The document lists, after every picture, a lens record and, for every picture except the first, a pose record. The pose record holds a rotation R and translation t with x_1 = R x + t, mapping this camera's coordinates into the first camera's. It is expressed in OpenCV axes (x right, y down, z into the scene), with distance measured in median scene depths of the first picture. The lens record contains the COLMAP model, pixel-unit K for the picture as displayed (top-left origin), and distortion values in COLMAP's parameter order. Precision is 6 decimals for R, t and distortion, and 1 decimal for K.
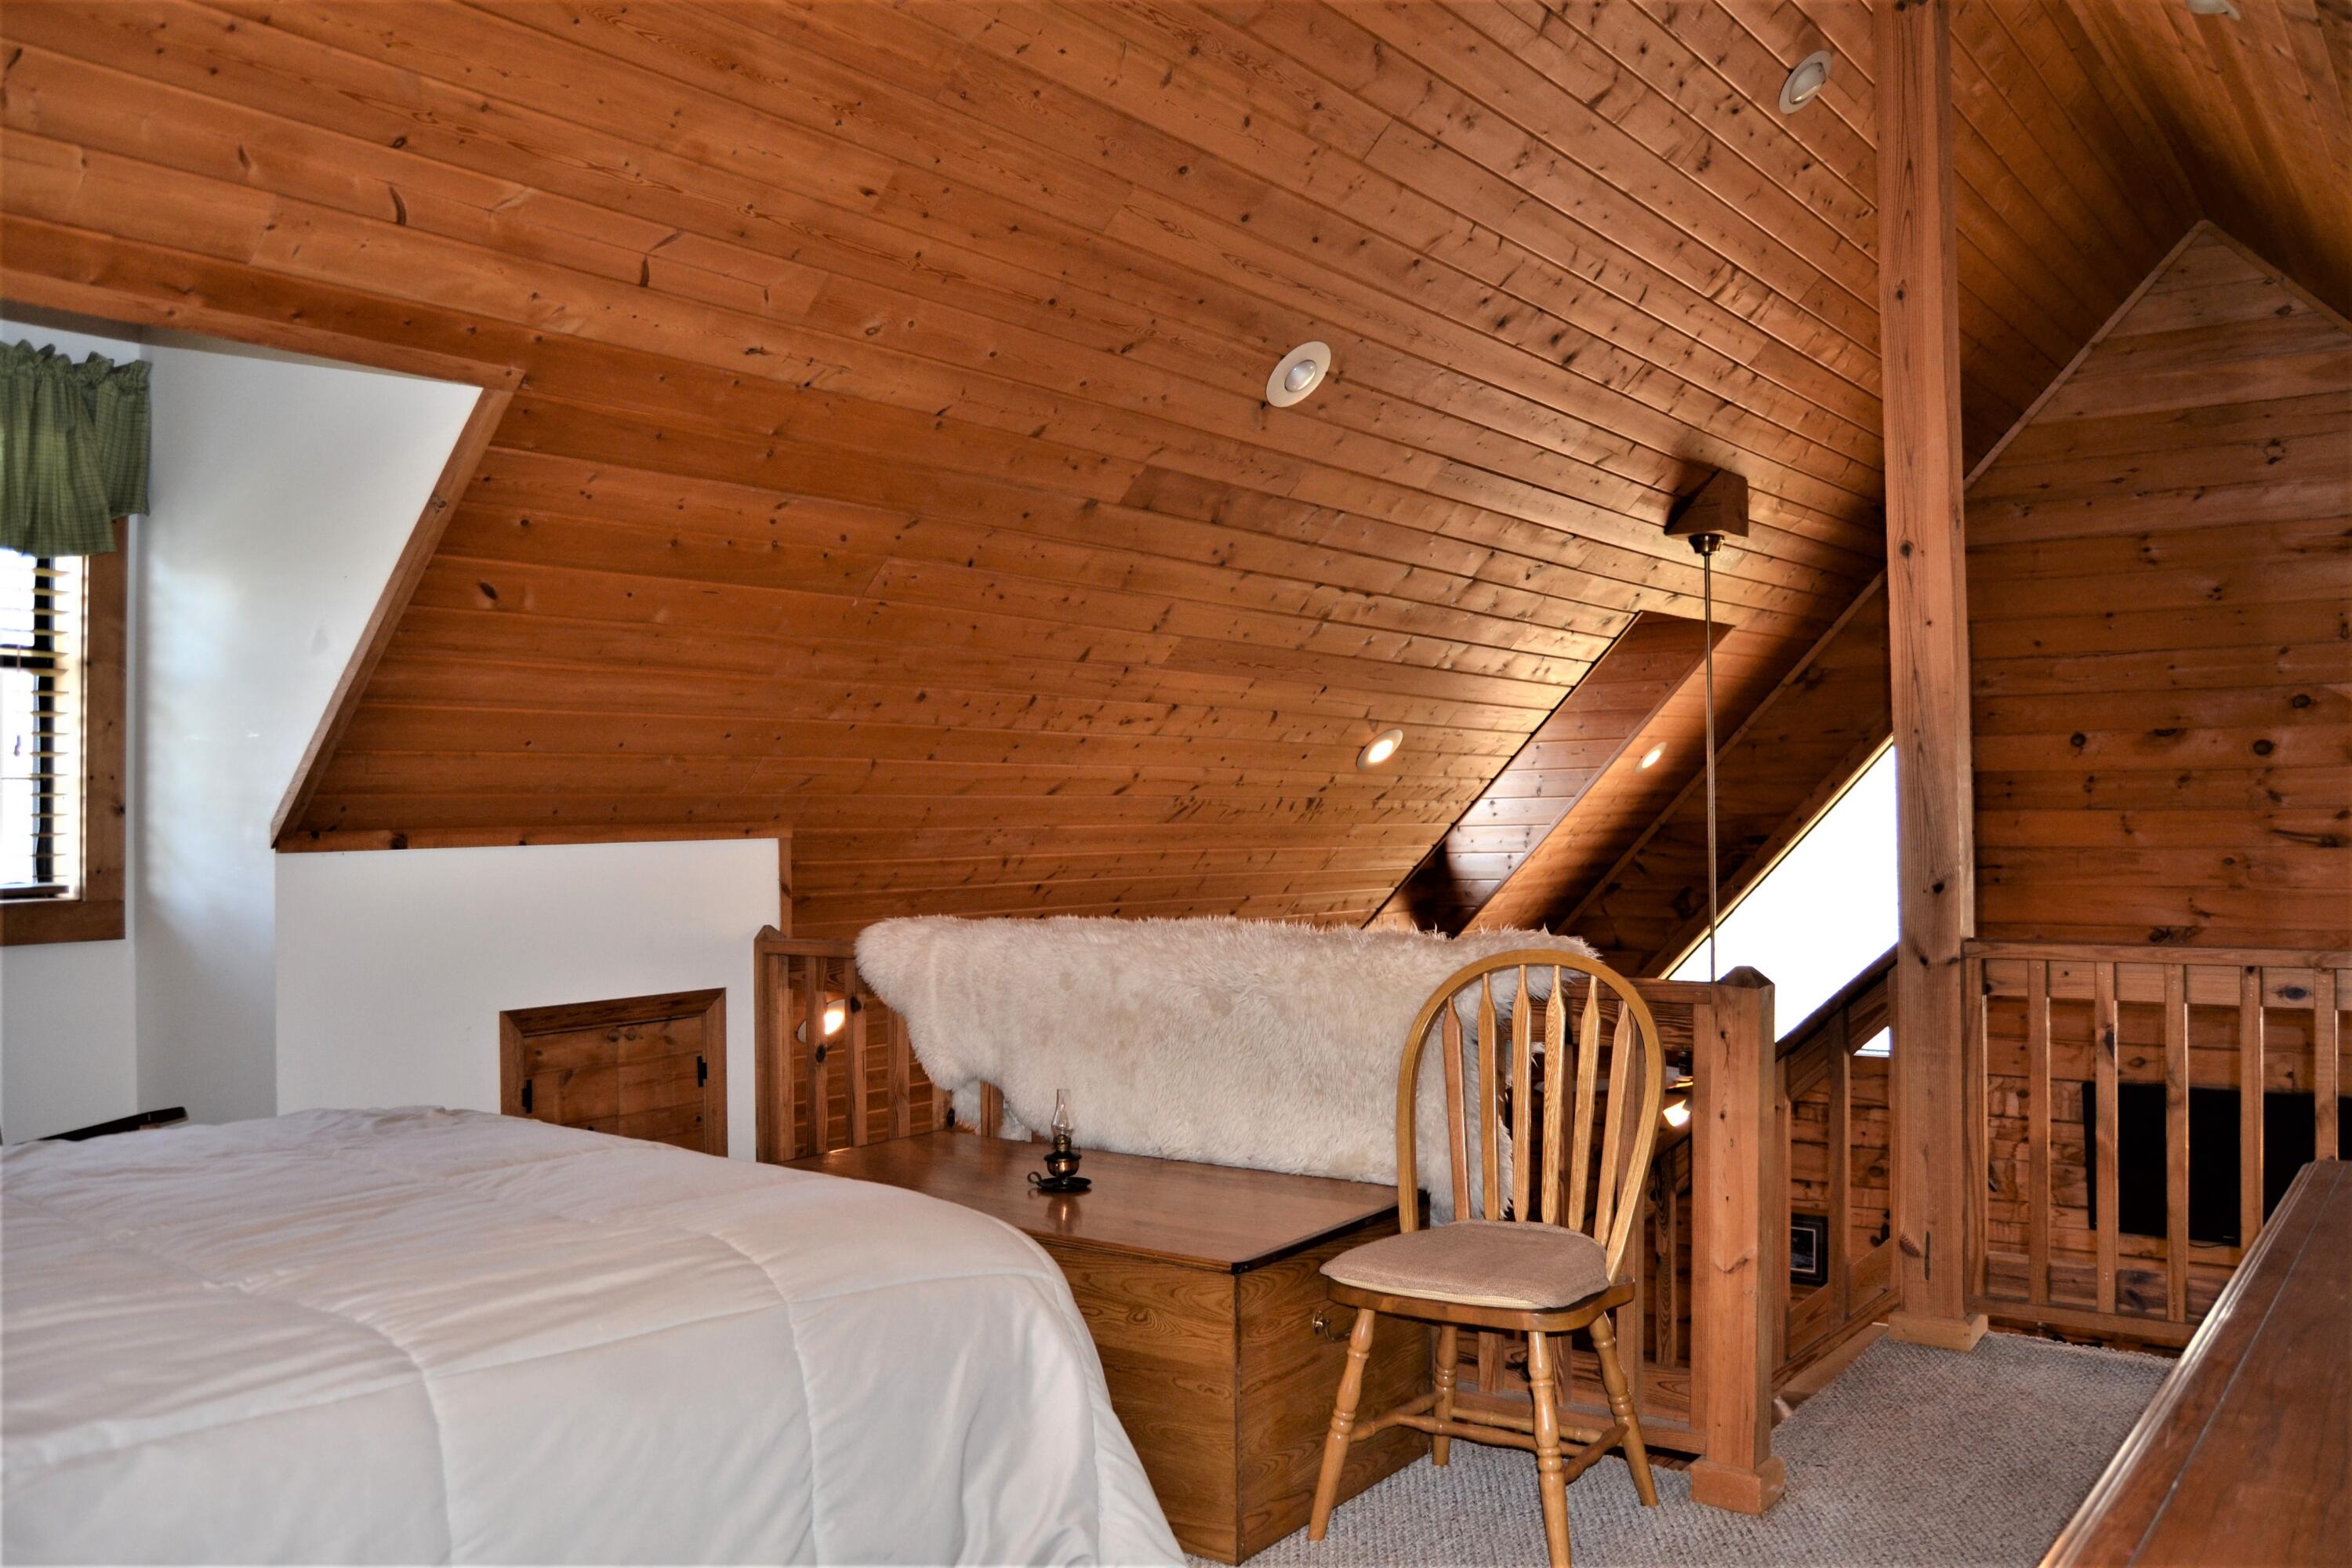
lens RADIAL K [[1863.1, 0, 1180.6], [0, 1863.1, 782.6], [0, 0, 1]] dist [-0.092405, 0.036949]
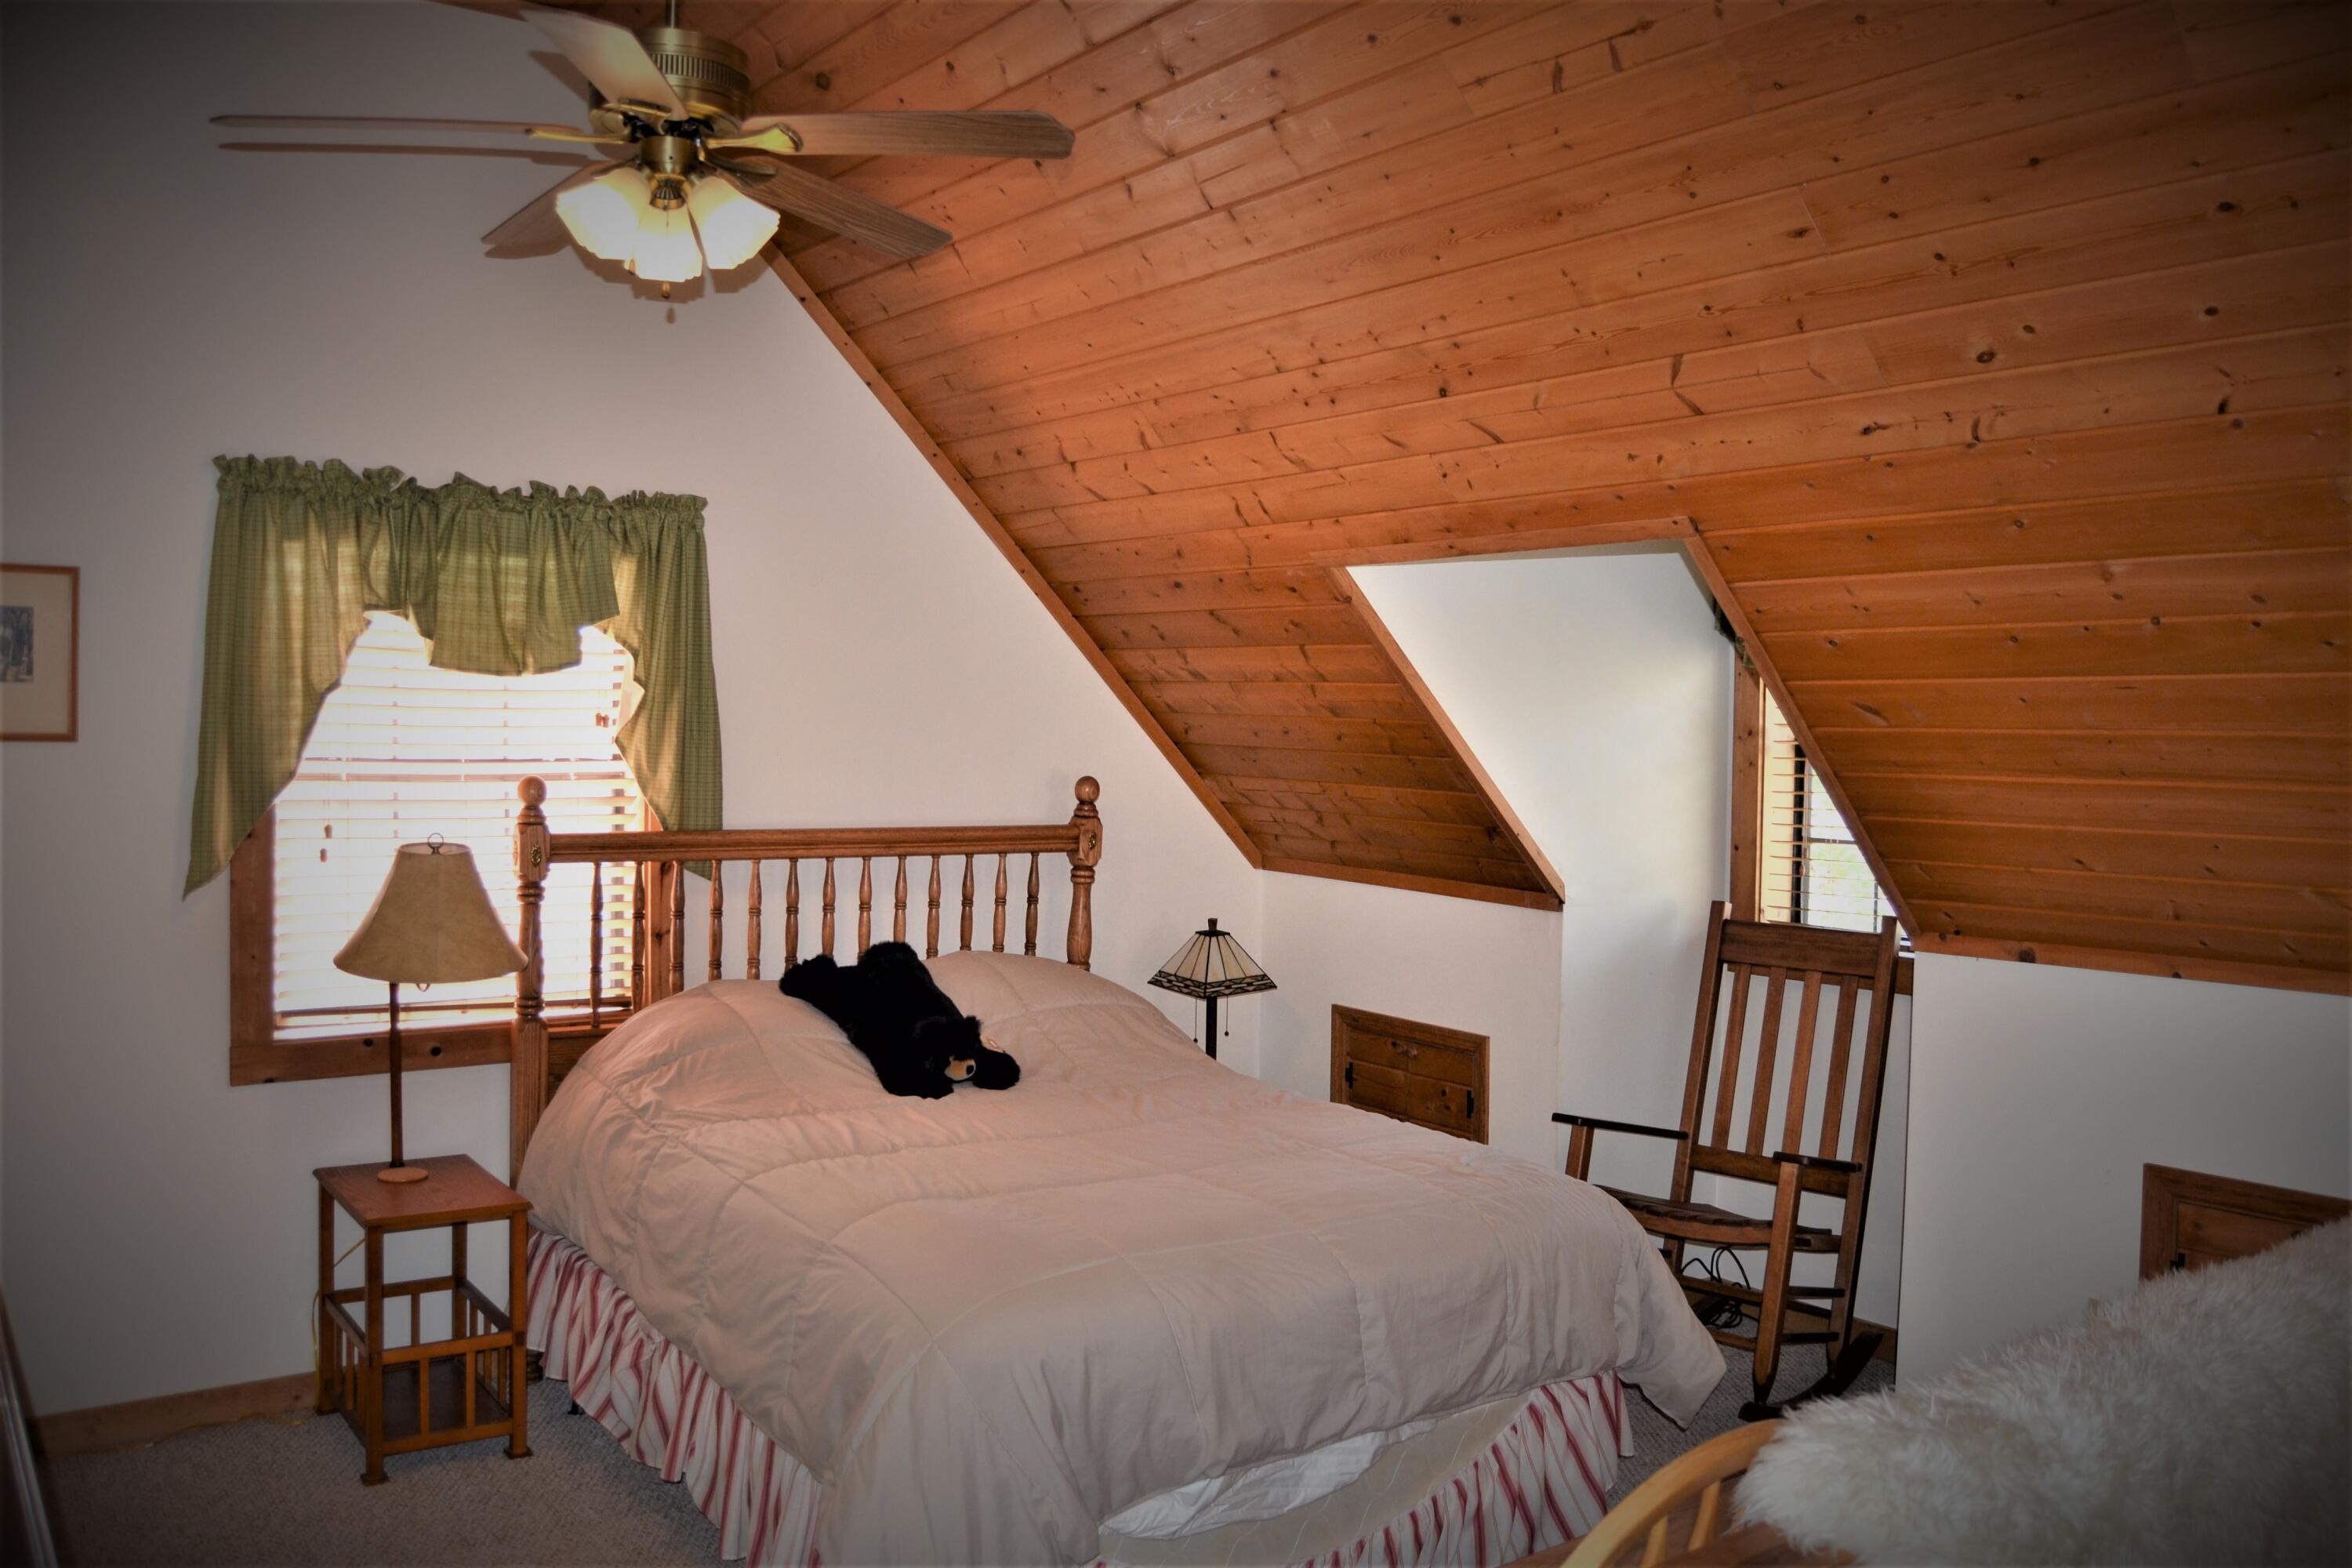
lens RADIAL K [[1863.1, 0, 1180.6], [0, 1863.1, 782.6], [0, 0, 1]] dist [-0.092405, 0.036949]
pose [[-0.284438, 0.036405, -0.958003, 0.676711], [0.002085, 0.999300, 0.037356, -0.104089], [0.958692, 0.008628, -0.284314, 0.940861]]
